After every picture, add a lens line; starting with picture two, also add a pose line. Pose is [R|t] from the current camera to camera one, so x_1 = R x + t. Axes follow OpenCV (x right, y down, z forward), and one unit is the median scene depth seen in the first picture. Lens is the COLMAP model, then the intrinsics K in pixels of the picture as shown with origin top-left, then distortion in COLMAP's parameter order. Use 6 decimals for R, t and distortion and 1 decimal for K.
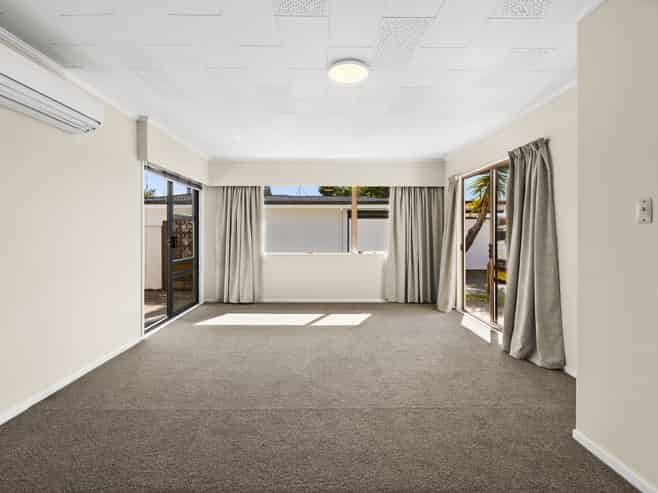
lens RADIAL K [[333.3, 0, 327.7], [0, 333.3, 235.3], [0, 0, 1]] dist [0.000743, 0.000506]
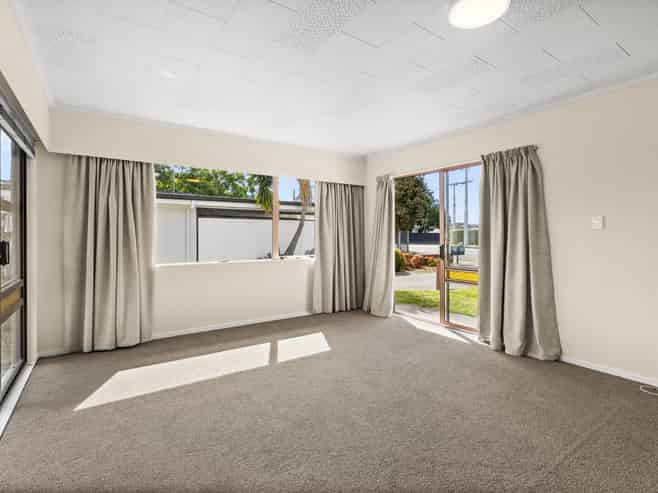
lens RADIAL K [[333.3, 0, 327.7], [0, 333.3, 235.3], [0, 0, 1]] dist [0.000743, 0.000506]
pose [[0.834458, -0.002716, 0.551066, -0.273217], [0.005175, 0.999982, -0.002907, -0.001505], [-0.551048, 0.005278, 0.834457, 0.263072]]
